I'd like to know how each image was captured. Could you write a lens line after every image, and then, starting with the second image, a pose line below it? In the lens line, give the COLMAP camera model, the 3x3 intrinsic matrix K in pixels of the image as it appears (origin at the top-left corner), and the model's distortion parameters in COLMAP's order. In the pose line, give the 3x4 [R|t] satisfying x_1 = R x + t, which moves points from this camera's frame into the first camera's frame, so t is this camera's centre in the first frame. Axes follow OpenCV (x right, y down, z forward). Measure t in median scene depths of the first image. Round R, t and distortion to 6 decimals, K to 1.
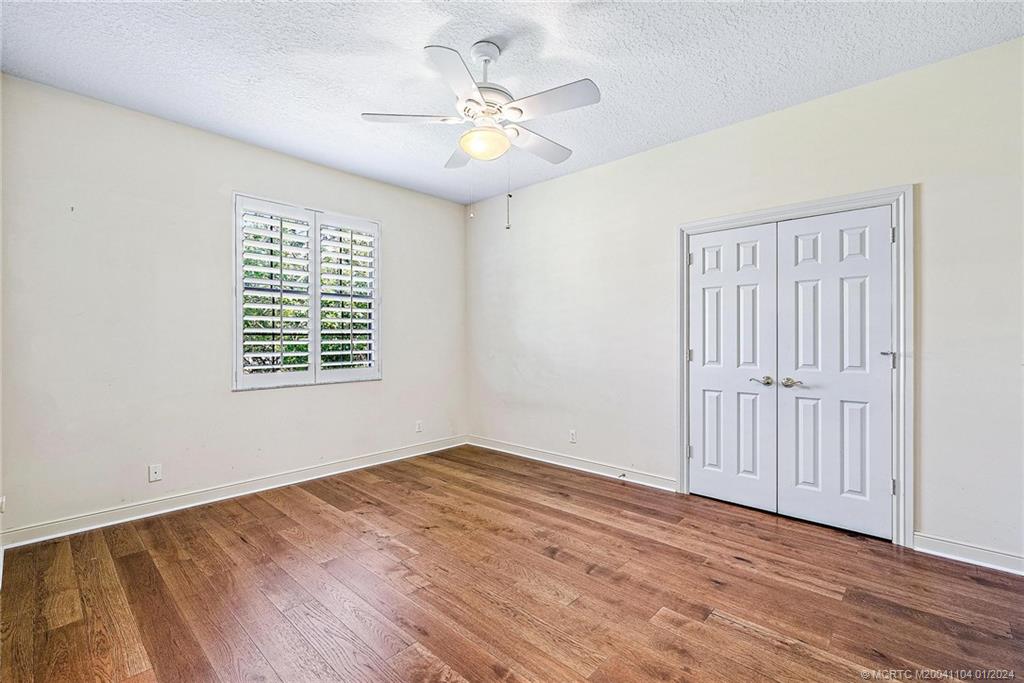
lens RADIAL K [[434.3, 0, 514.6], [0, 434.3, 336.4], [0, 0, 1]] dist [0.000827, -0.013037]
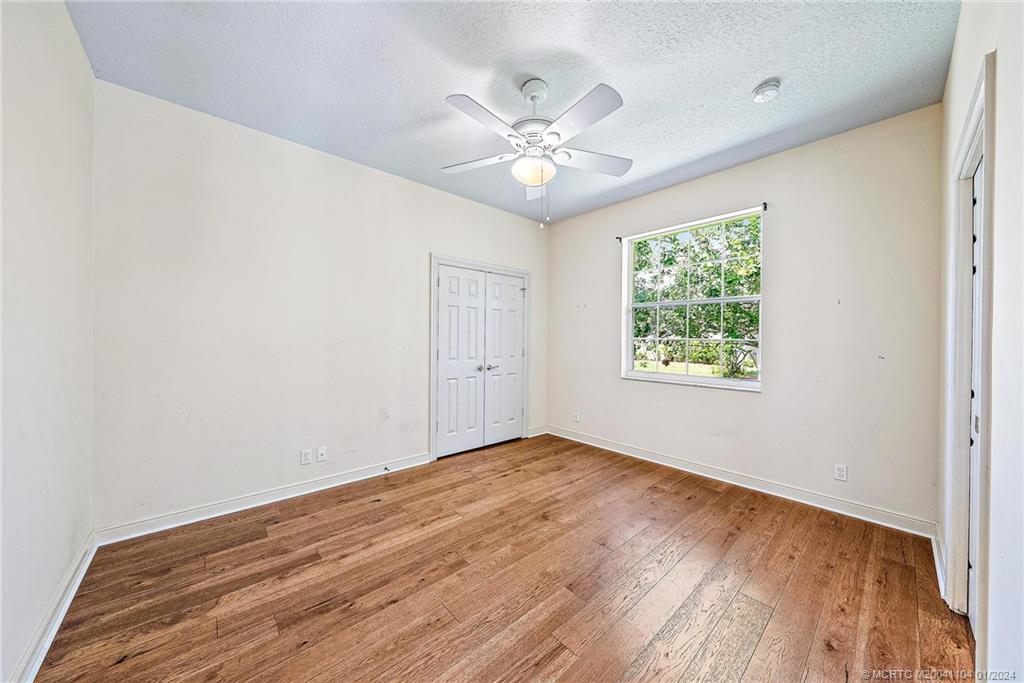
lens RADIAL K [[354.7, 0, 512.0], [0, 354.7, 341.5], [0, 0, 1]] dist [0.000012, -0.000008]
pose [[0.101912, 0.002119, 0.994791, -0.744520], [0.005364, 0.999982, -0.002680, 0.006547], [-0.994779, 0.005609, 0.101899, 0.741632]]
